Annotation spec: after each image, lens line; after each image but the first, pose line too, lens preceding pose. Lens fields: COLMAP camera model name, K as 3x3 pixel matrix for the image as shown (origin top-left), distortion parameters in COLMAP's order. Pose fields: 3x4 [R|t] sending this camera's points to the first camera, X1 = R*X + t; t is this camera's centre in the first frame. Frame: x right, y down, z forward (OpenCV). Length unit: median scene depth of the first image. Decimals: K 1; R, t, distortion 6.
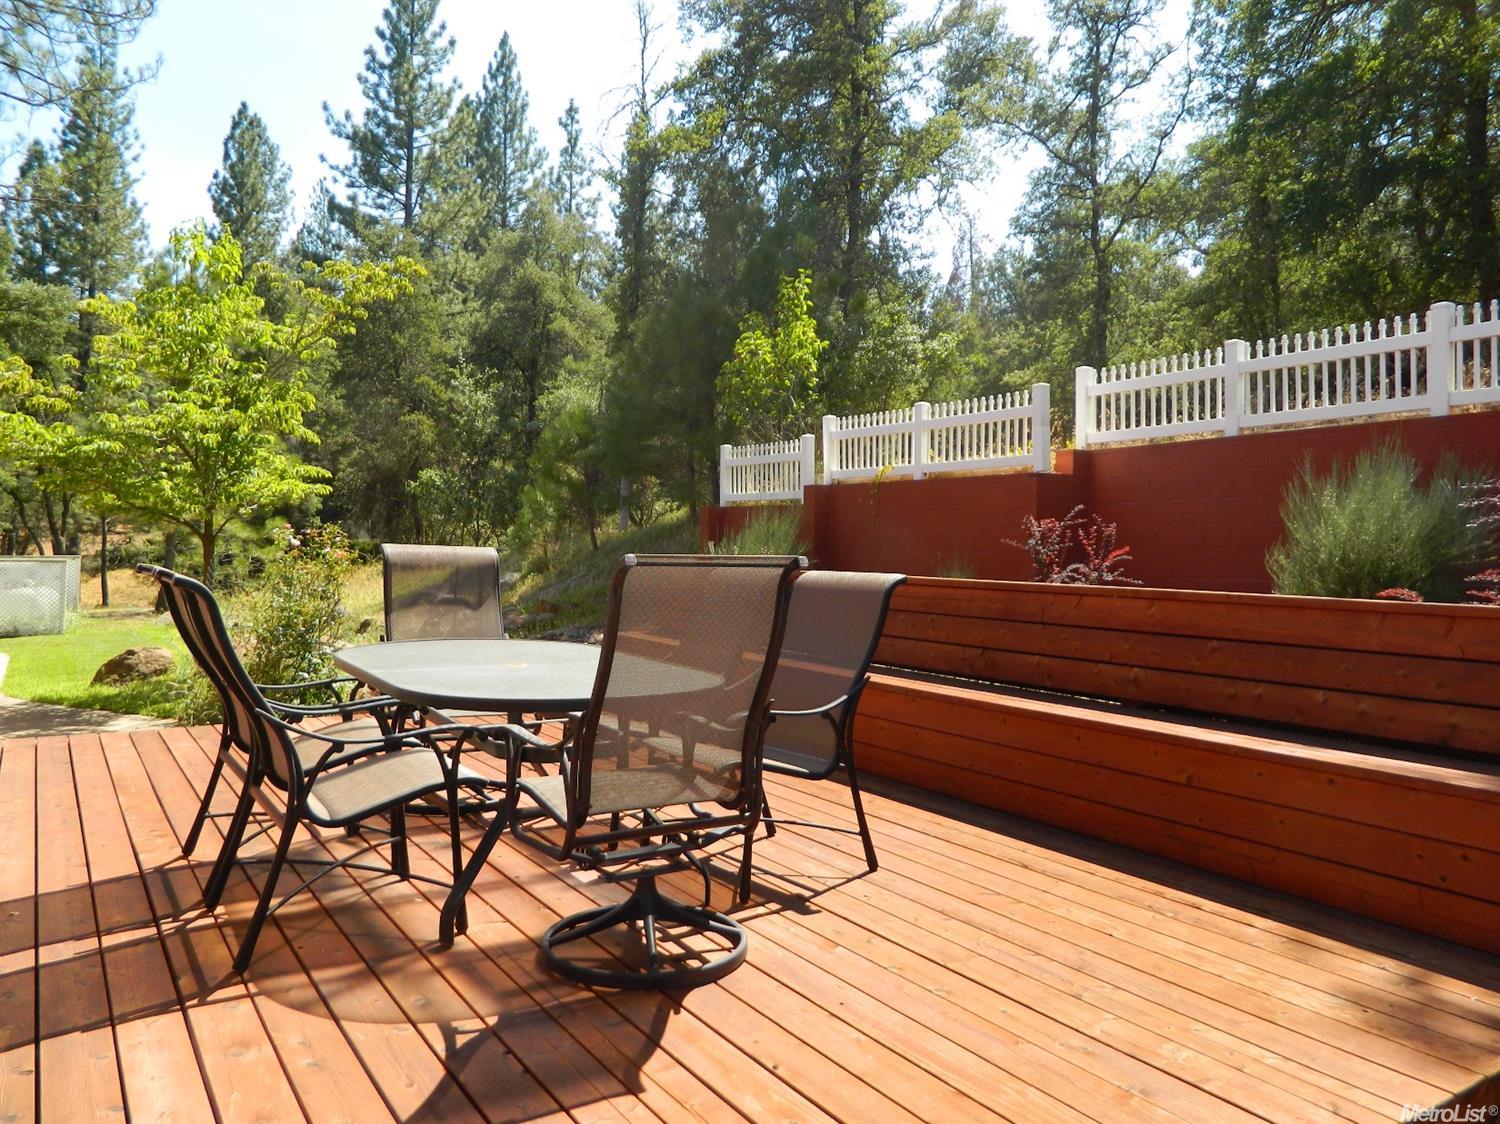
lens RADIAL K [[1143.3, 0, 750.0], [0, 1143.3, 562.0], [0, 0, 1]] dist [-0.022755, -0.003049]
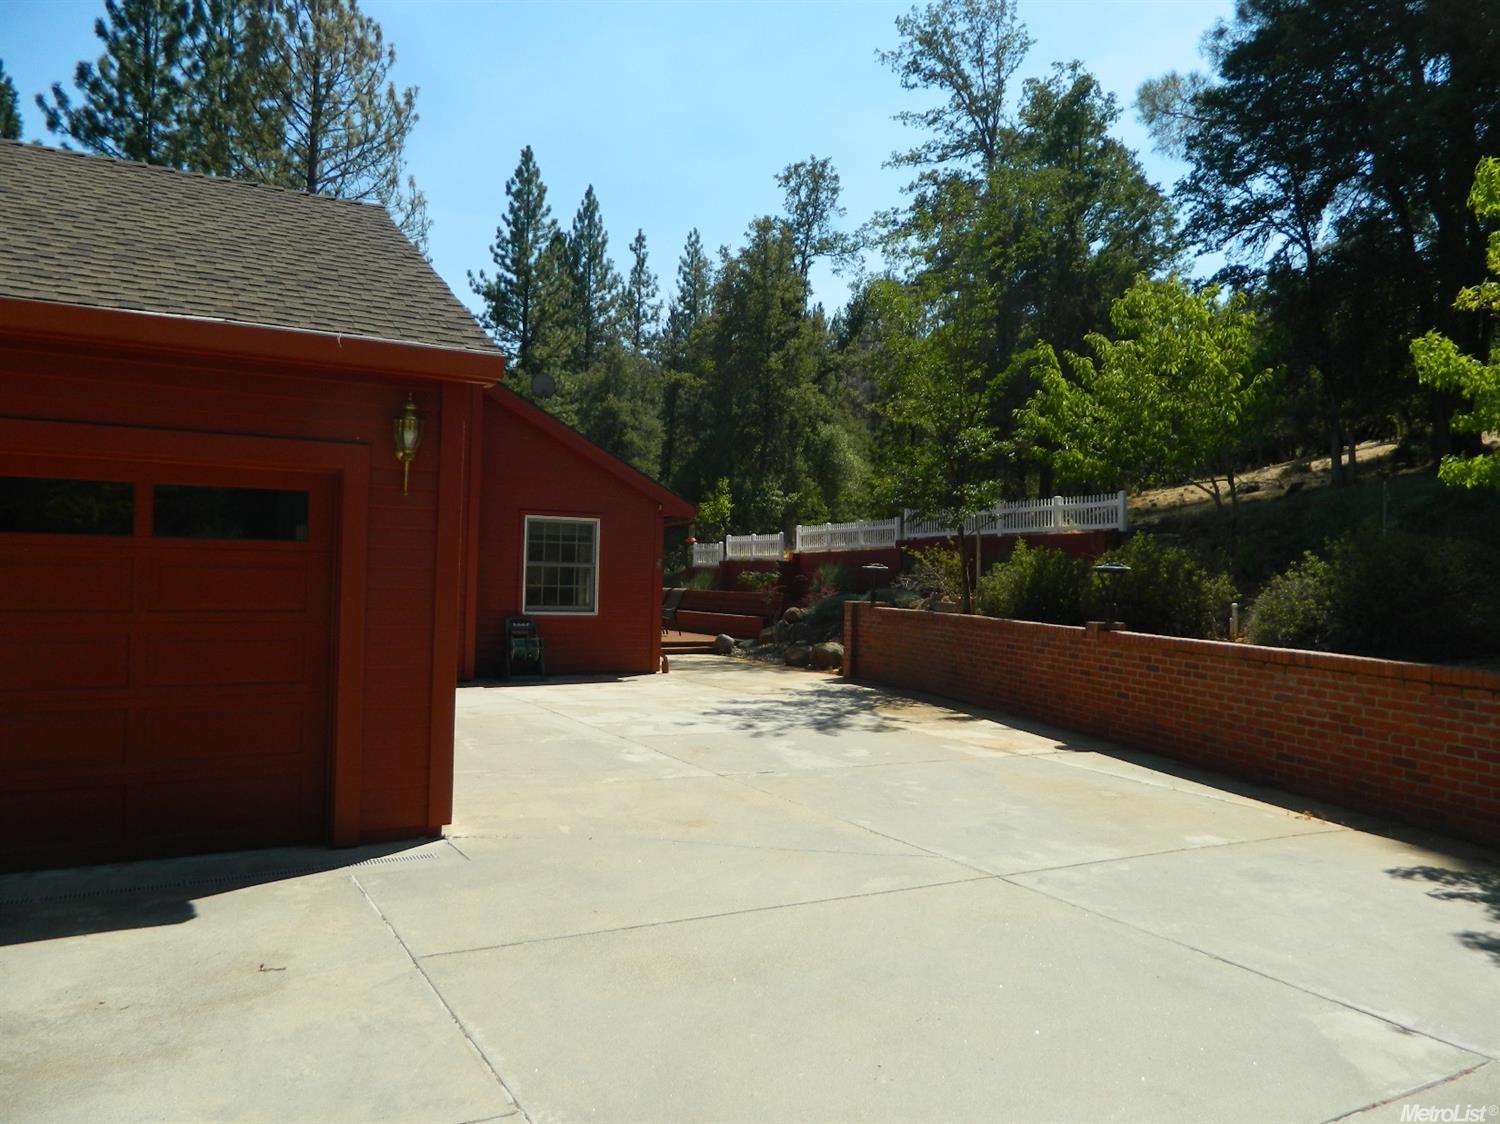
lens RADIAL K [[1099.2, 0, 750.0], [0, 1099.2, 562.0], [0, 0, 1]] dist [0.036971, 0.000455]
pose [[0.998562, 0.009113, -0.052831, 0.039046], [-0.010712, 0.999490, -0.030071, 0.002221], [0.052530, 0.030594, 0.998151, -0.243737]]
